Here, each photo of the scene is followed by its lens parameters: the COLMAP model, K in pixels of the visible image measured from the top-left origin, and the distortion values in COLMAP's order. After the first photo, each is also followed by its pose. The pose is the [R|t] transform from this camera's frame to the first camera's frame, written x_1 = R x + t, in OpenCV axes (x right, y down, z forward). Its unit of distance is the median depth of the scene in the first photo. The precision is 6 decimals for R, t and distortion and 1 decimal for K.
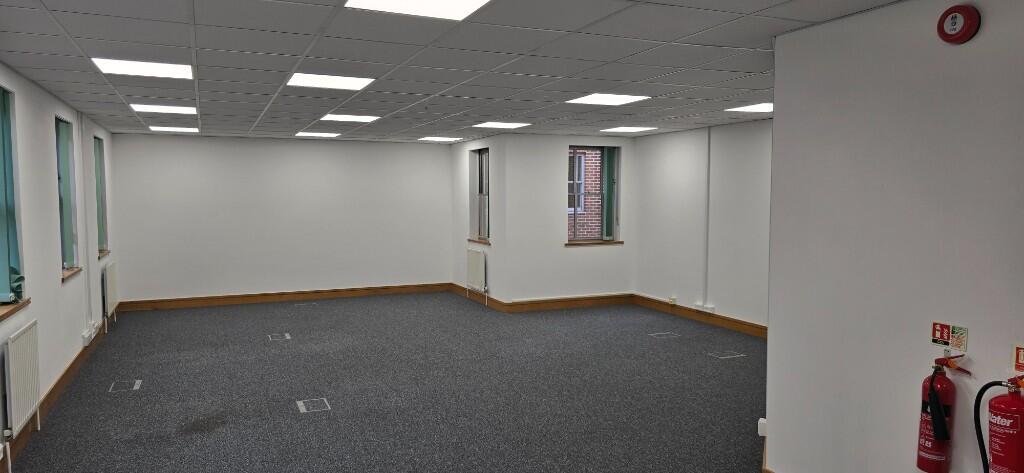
lens RADIAL K [[700.5, 0, 496.5], [0, 700.5, 239.2], [0, 0, 1]] dist [0.087074, -0.116231]
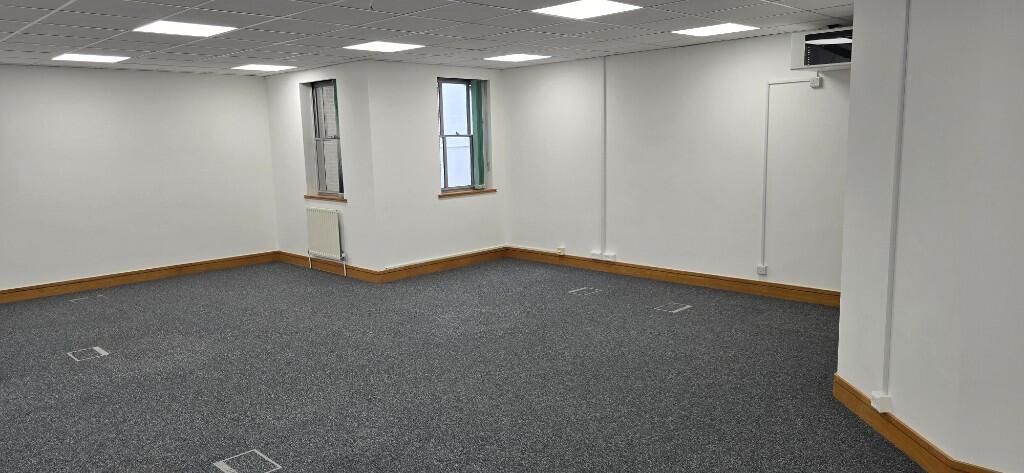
lens RADIAL K [[700.5, 0, 496.5], [0, 700.5, 239.2], [0, 0, 1]] dist [0.087074, -0.116231]
pose [[0.925815, -0.078674, 0.369697, -0.162389], [0.049820, 0.994964, 0.086974, -0.011188], [-0.374678, -0.062103, 0.925073, 0.190965]]
